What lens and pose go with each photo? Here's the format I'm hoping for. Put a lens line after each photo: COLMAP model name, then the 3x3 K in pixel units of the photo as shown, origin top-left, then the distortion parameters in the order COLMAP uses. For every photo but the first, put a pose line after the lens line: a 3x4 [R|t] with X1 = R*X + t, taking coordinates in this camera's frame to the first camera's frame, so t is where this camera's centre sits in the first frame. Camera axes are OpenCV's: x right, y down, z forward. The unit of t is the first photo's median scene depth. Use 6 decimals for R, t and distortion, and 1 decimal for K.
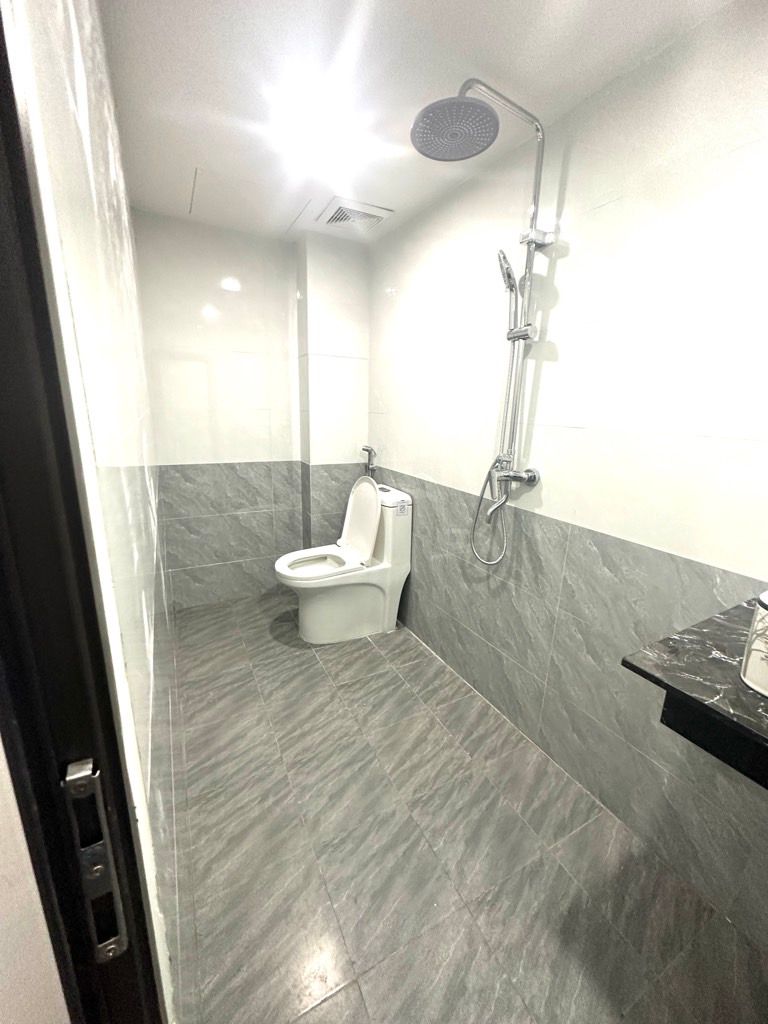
lens RADIAL K [[407.5, 0, 383.6], [0, 407.5, 511.0], [0, 0, 1]] dist [-0.001013, 0.000102]
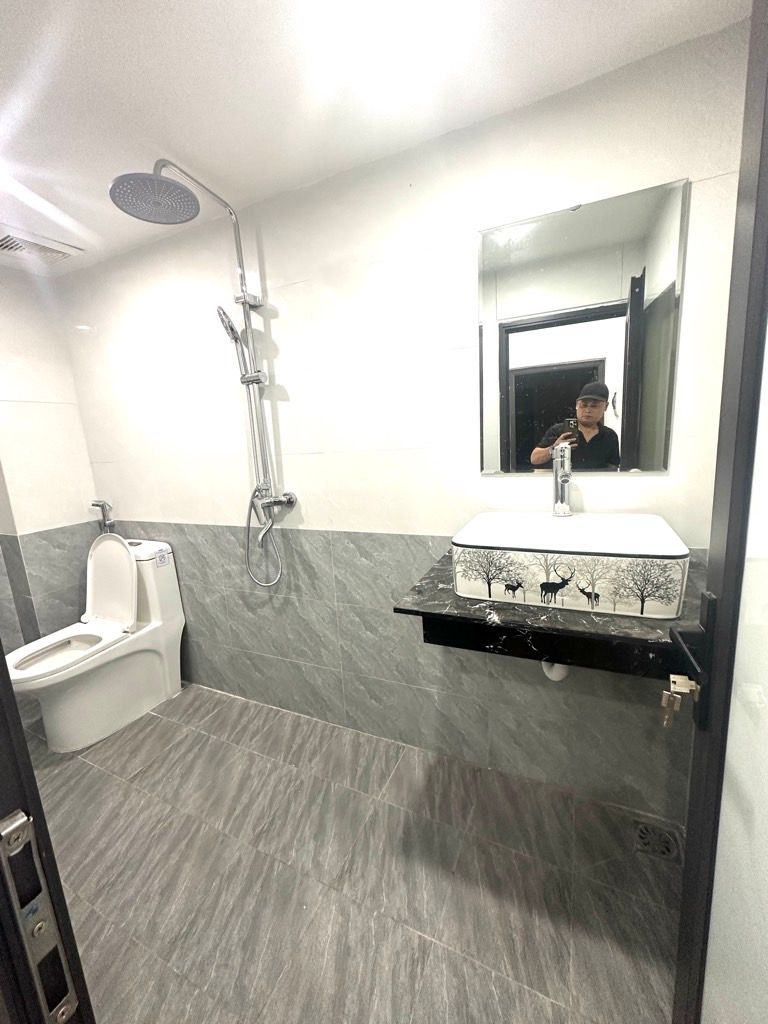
lens RADIAL K [[407.5, 0, 383.6], [0, 407.5, 511.0], [0, 0, 1]] dist [-0.001013, 0.000102]
pose [[0.801207, -0.185851, 0.568794, -0.080638], [0.231585, 0.972779, -0.008362, 0.018852], [-0.551756, 0.138424, 0.822438, -0.082728]]
